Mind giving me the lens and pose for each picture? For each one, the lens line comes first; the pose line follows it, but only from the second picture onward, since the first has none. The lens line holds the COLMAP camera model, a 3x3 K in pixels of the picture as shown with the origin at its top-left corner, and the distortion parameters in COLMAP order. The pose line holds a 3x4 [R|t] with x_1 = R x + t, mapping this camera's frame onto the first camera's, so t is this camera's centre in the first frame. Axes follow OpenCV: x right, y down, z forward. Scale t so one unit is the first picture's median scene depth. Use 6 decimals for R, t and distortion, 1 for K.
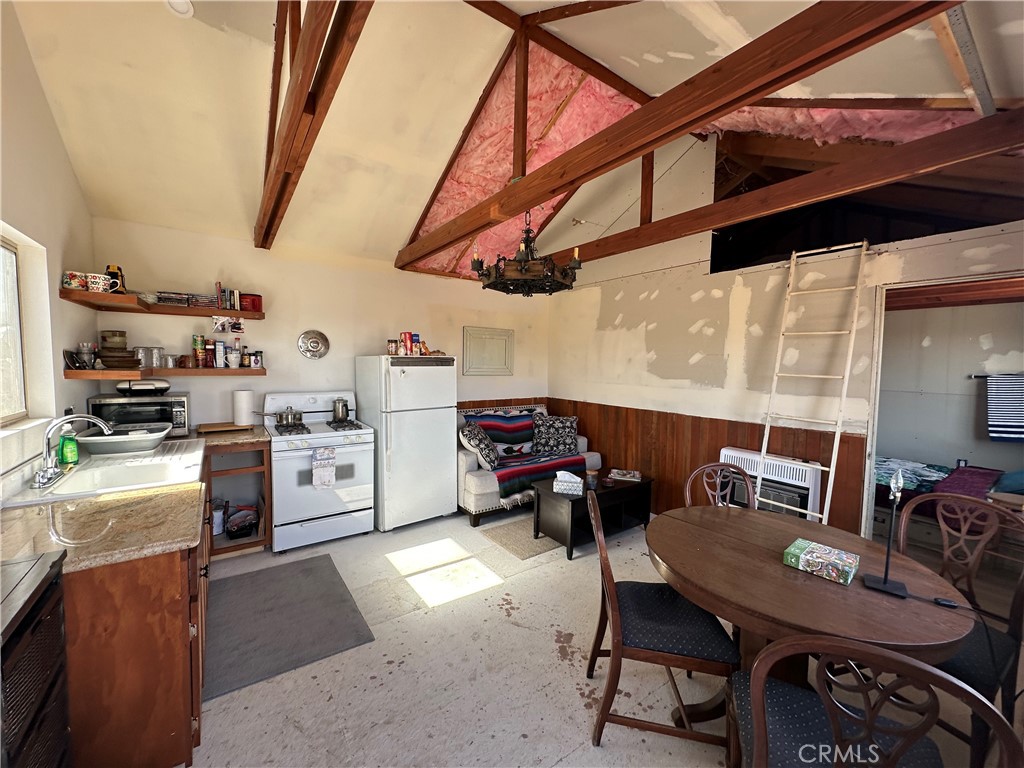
lens RADIAL K [[409.3, 0, 512.8], [0, 409.3, 385.4], [0, 0, 1]] dist [-0.001062, -0.000067]
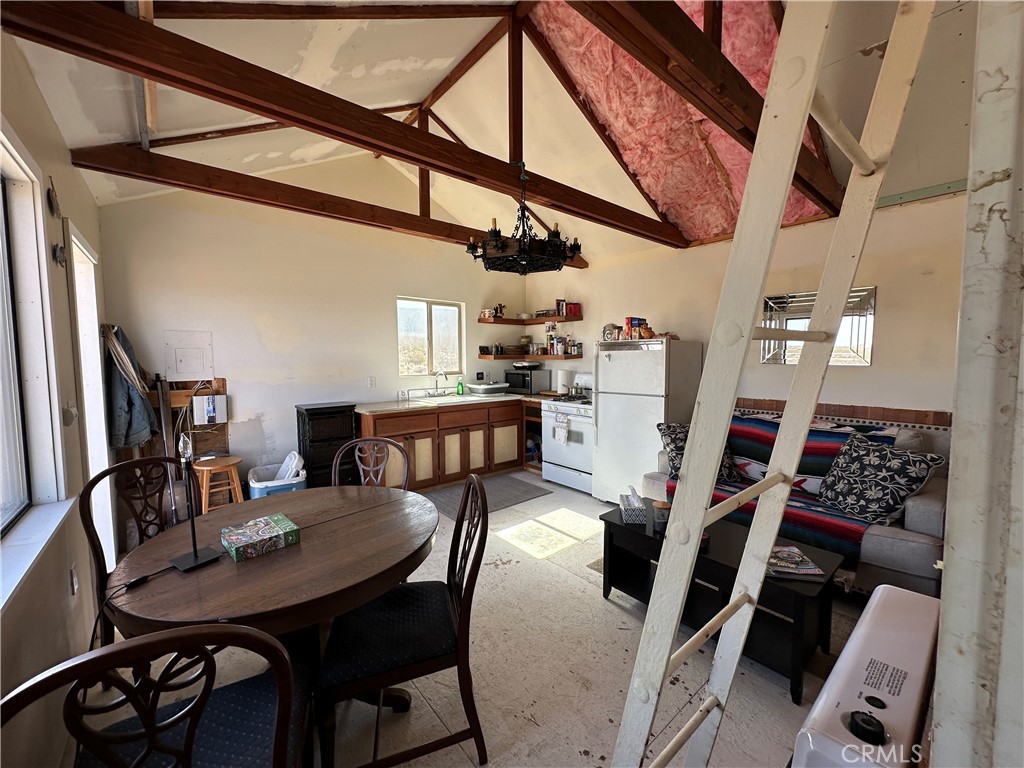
lens RADIAL K [[409.3, 0, 512.8], [0, 409.3, 385.4], [0, 0, 1]] dist [-0.001062, -0.000067]
pose [[0.084758, 0.056403, -0.994804, 0.777459], [-0.056371, 0.997069, 0.051729, 0.002011], [0.994806, 0.051693, 0.087689, 0.668828]]
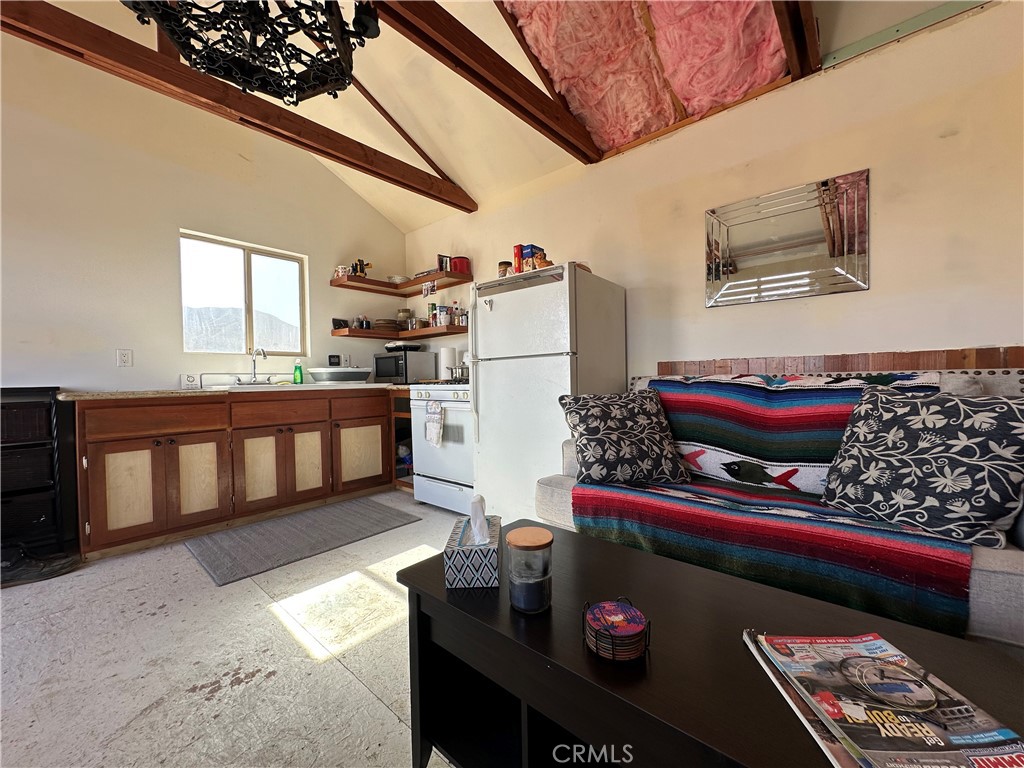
lens RADIAL K [[409.3, 0, 512.8], [0, 409.3, 385.4], [0, 0, 1]] dist [-0.001062, -0.000067]
pose [[0.231107, -0.005822, -0.972911, 0.420622], [-0.037153, 0.999200, -0.014805, 0.117211], [0.972219, 0.039568, 0.230706, 0.890128]]
